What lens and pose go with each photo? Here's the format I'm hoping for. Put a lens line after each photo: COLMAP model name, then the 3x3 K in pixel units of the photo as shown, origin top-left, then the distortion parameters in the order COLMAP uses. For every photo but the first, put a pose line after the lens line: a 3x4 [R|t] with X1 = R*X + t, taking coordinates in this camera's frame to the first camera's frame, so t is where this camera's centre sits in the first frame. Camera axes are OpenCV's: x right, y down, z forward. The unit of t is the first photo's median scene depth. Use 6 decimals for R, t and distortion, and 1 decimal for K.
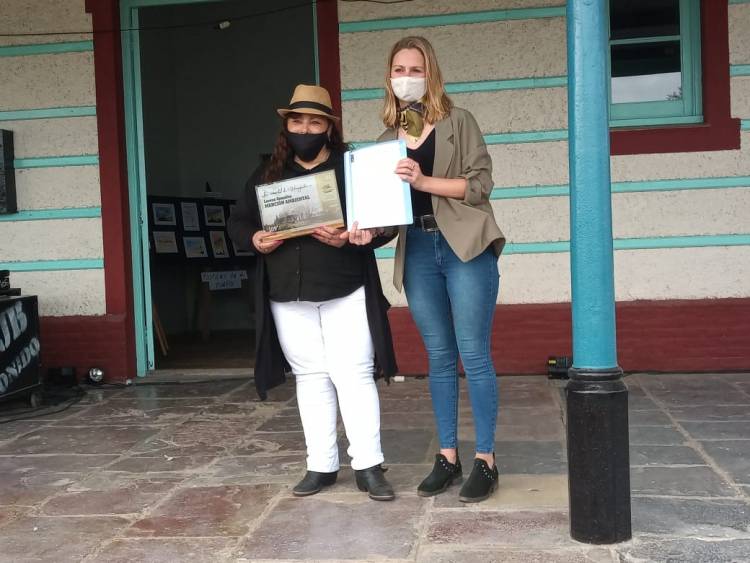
lens RADIAL K [[863.4, 0, 378.2], [0, 863.4, 257.8], [0, 0, 1]] dist [0.075583, -0.202584]
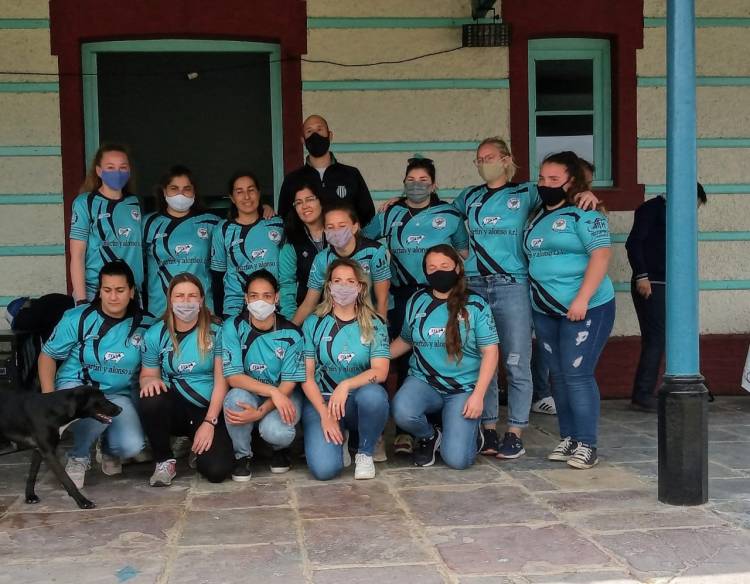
lens RADIAL K [[878.1, 0, 328.4], [0, 878.1, 308.9], [0, 0, 1]] dist [0.084277, -0.234354]
pose [[0.980417, 0.012025, 0.196566, -0.232041], [-0.012675, 0.999918, 0.002052, 0.012033], [-0.196525, -0.004503, 0.980489, -0.094135]]
